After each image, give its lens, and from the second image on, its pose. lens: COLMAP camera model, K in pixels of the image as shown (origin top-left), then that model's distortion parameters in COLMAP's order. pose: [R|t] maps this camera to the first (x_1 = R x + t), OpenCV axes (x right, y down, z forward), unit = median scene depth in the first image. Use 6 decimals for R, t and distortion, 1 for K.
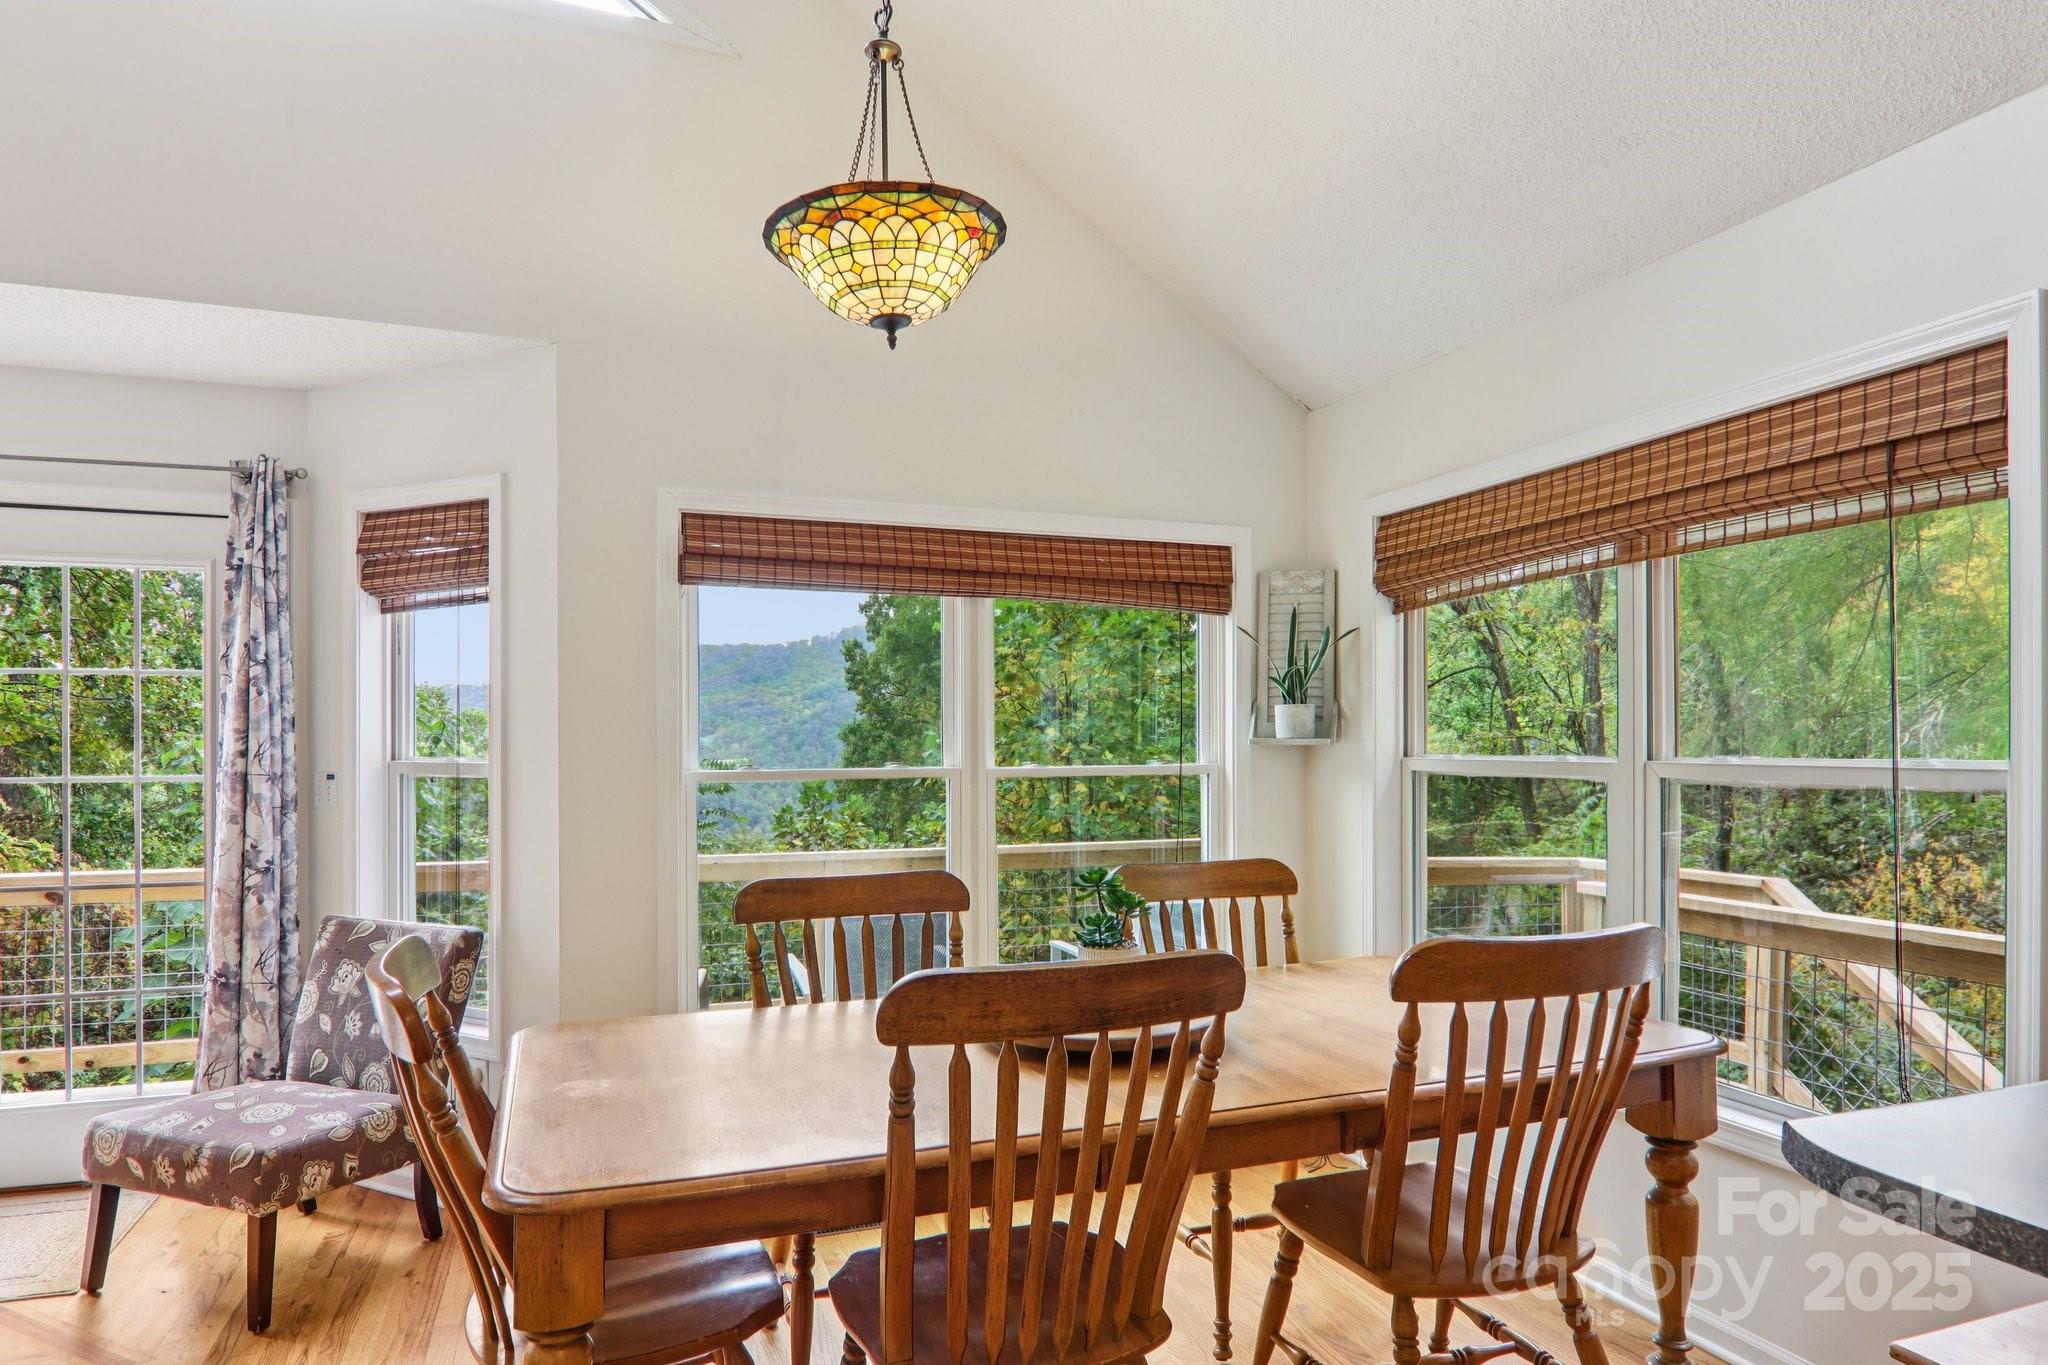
lens RADIAL K [[1187.6, 0, 1003.8], [0, 1187.6, 730.4], [0, 0, 1]] dist [0.001528, -0.020212]
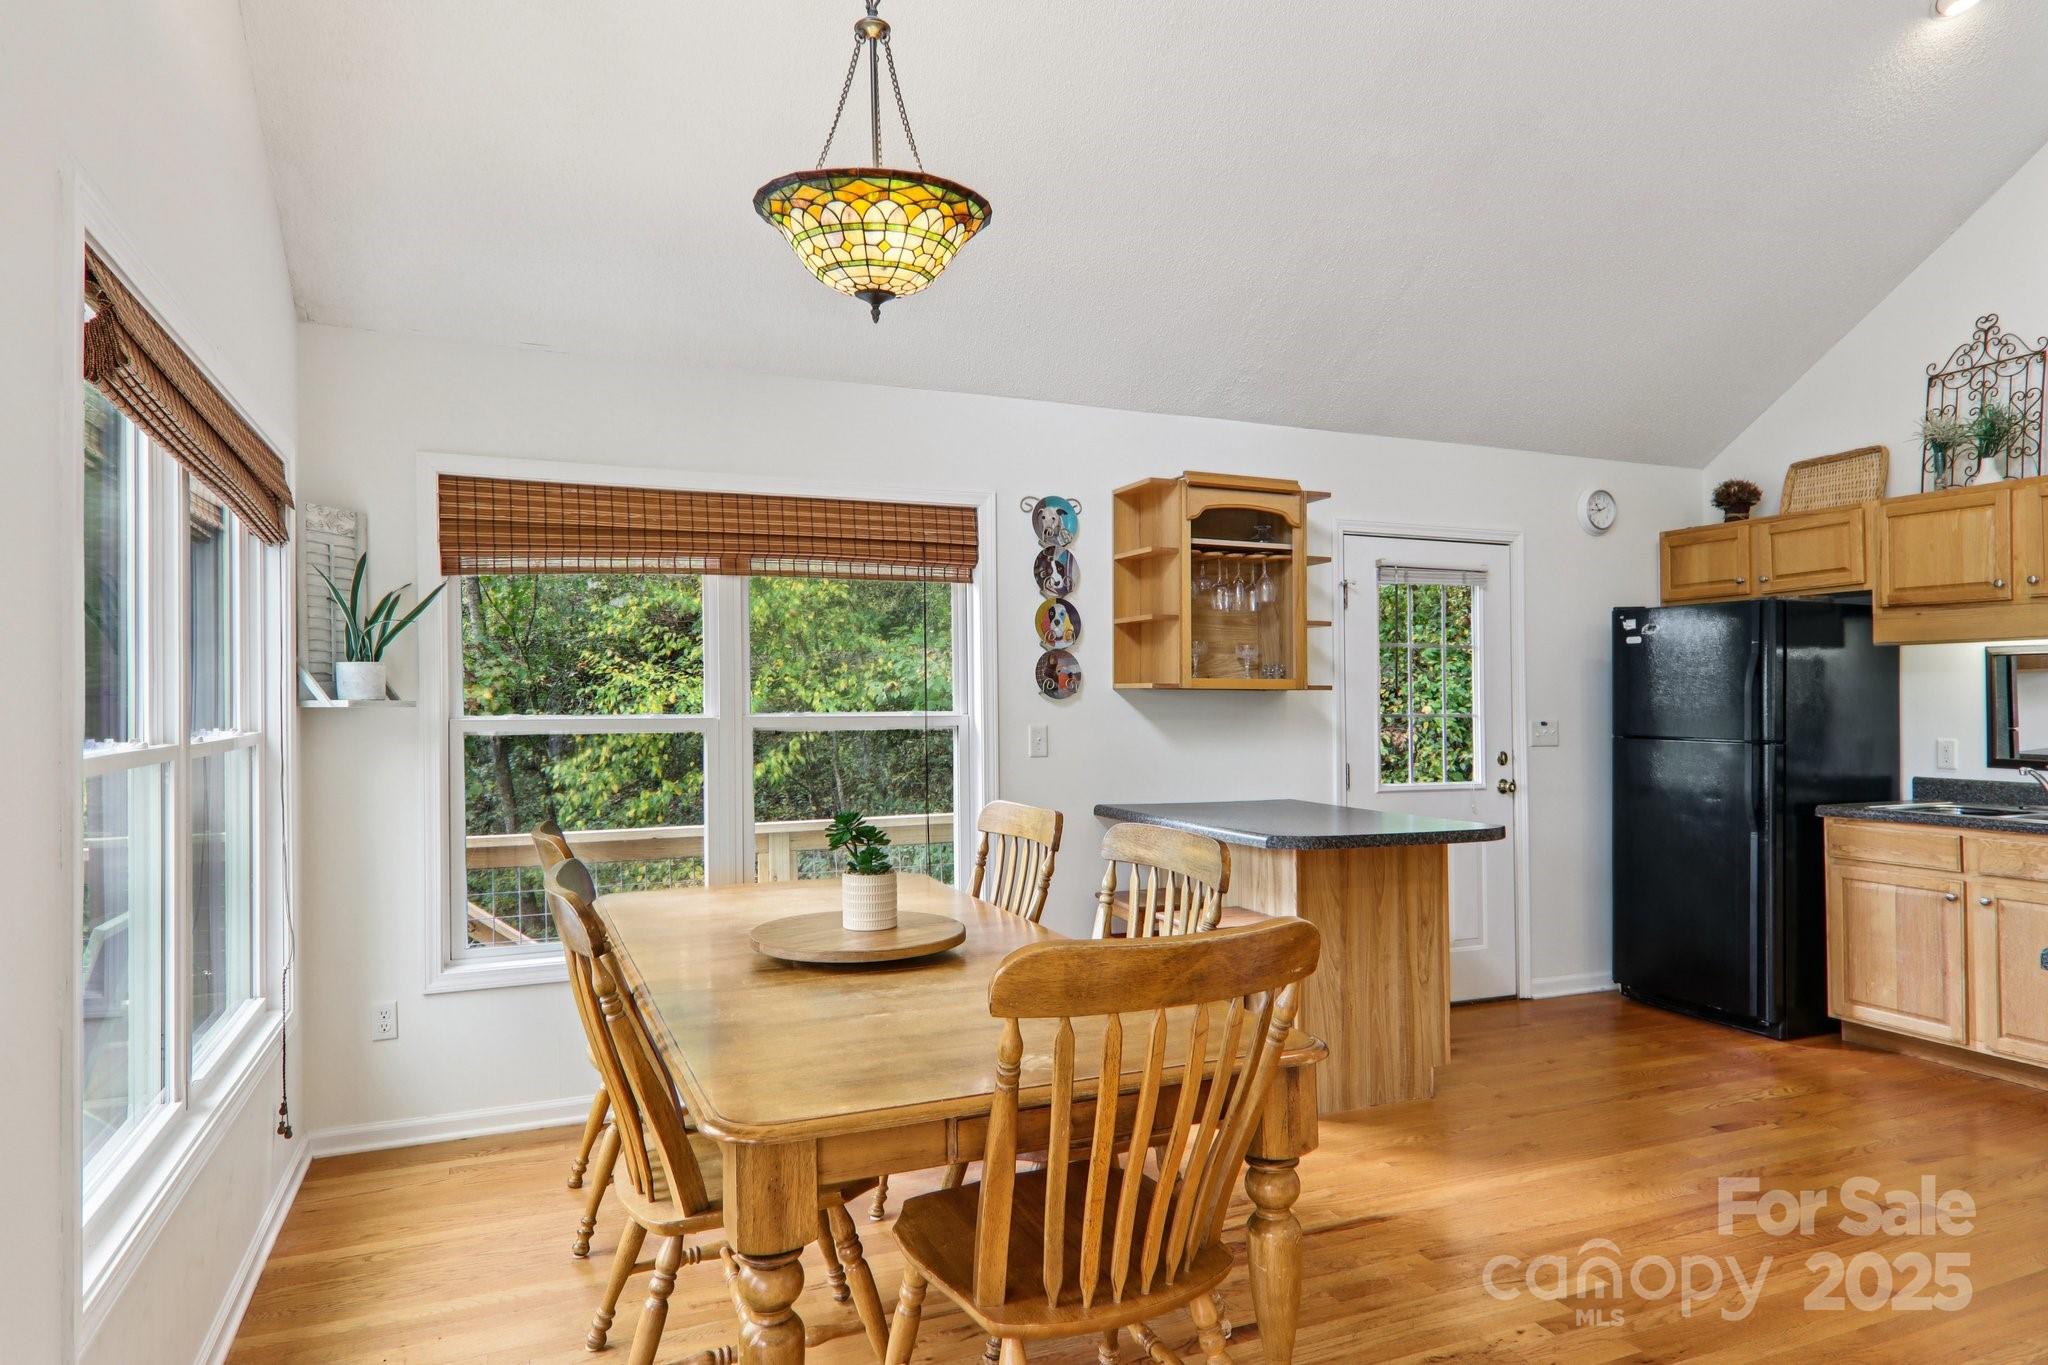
lens RADIAL K [[1219.9, 0, 1016.6], [0, 1219.9, 681.8], [0, 0, 1]] dist [0.005102, -0.015791]
pose [[-0.055499, 0.022154, 0.998213, -0.756602], [-0.003947, 0.999741, -0.022407, 0.012680], [-0.998451, -0.005184, -0.055398, 0.609646]]
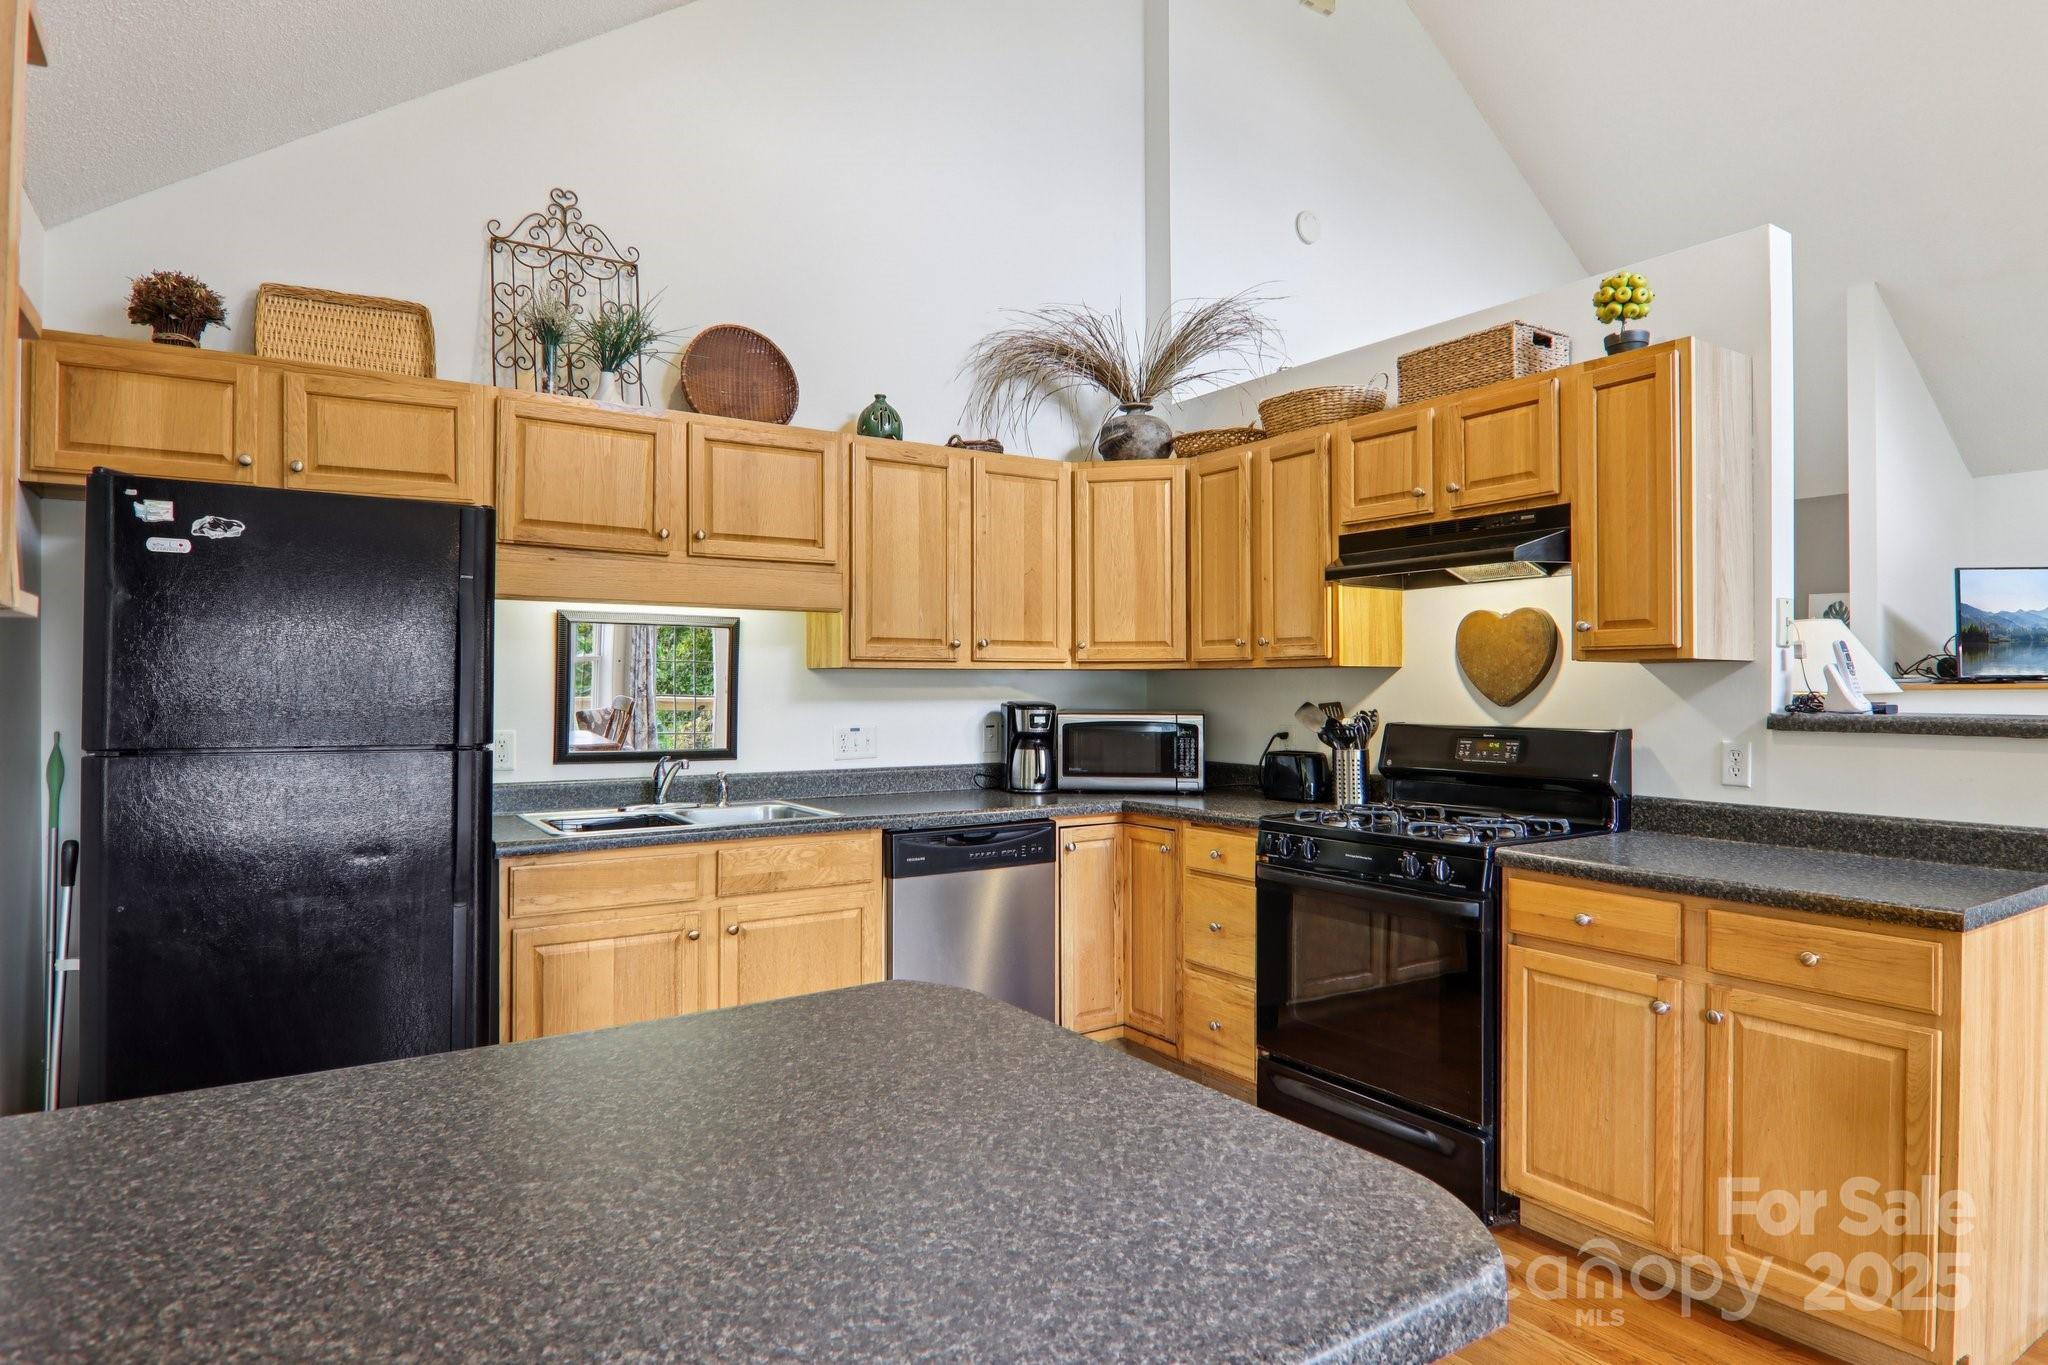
lens RADIAL K [[1152.7, 0, 1024.0], [0, 1152.7, 682.5], [0, 0, 1]] dist [-0.014177, -0.000898]
pose [[-0.969405, 0.000584, -0.245464, 0.368343], [0.002520, 0.999968, -0.007575, 0.009810], [0.245452, -0.007962, -0.969376, 0.526256]]
